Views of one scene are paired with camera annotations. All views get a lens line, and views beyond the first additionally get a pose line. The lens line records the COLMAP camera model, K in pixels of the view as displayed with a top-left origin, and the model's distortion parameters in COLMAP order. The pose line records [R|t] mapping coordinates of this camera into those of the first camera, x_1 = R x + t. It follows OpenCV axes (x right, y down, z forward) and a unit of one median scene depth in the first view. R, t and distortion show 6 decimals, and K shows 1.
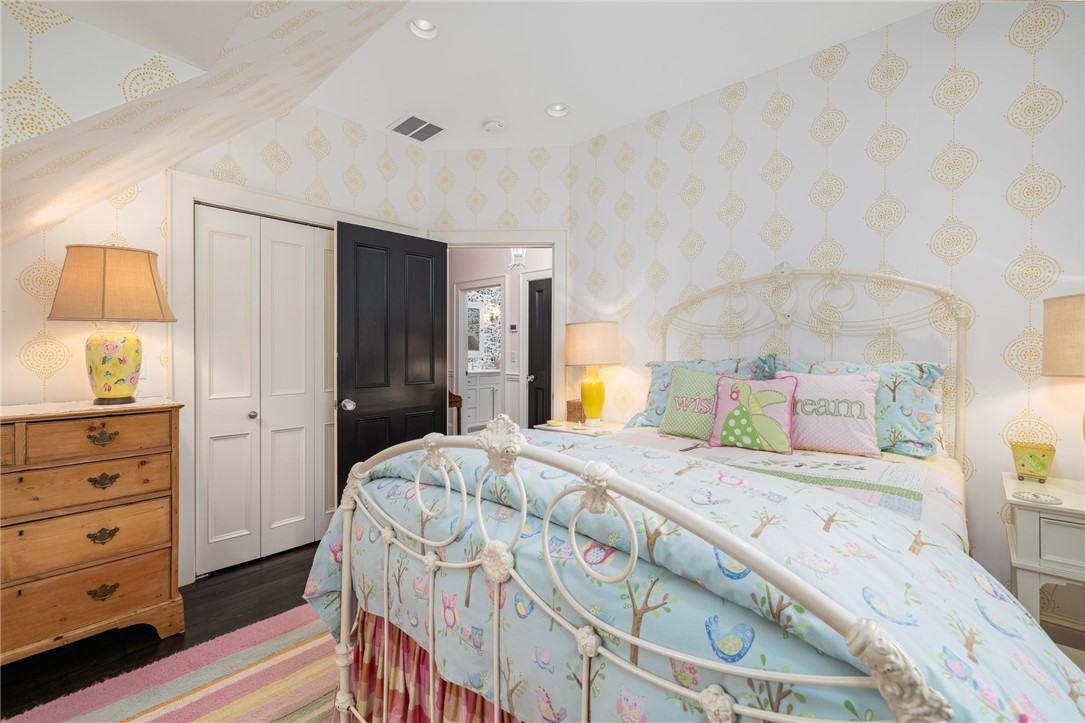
lens RADIAL K [[458.2, 0, 535.1], [0, 458.2, 357.4], [0, 0, 1]] dist [-0.002751, -0.000003]
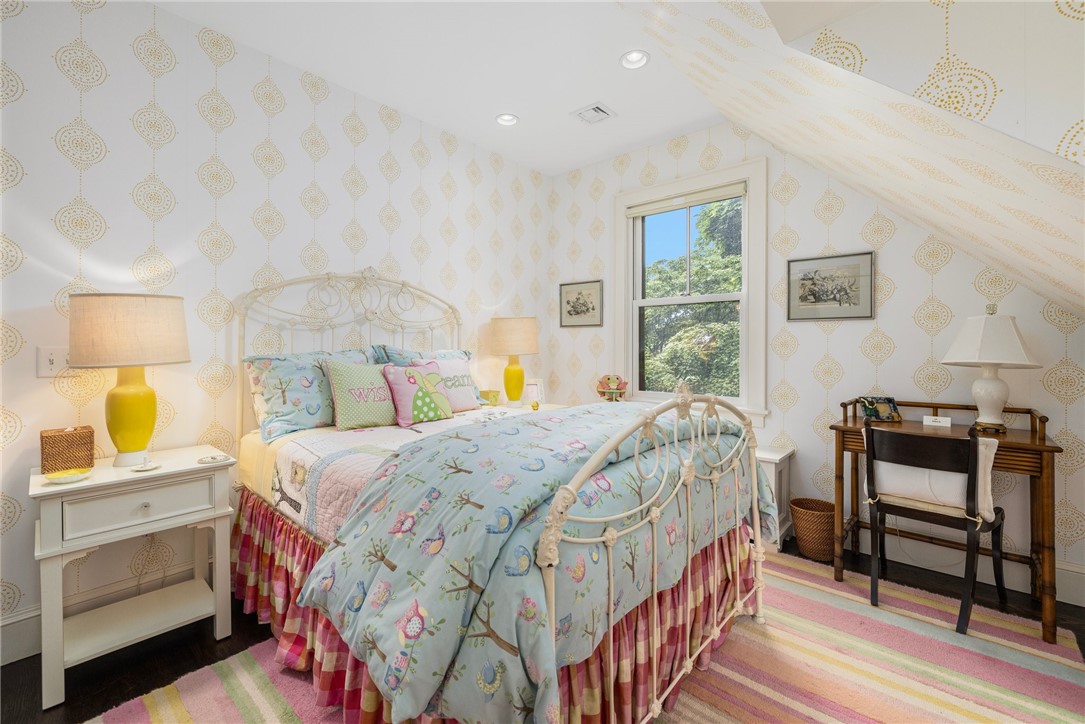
lens RADIAL K [[458.2, 0, 535.1], [0, 458.2, 357.9], [0, 0, 1]] dist [-0.002751, -0.000003]
pose [[-0.006467, -0.021005, 0.999758, -0.751769], [0.014707, 0.999669, 0.021098, 0.006207], [-0.999871, 0.014839, -0.006156, 0.703873]]
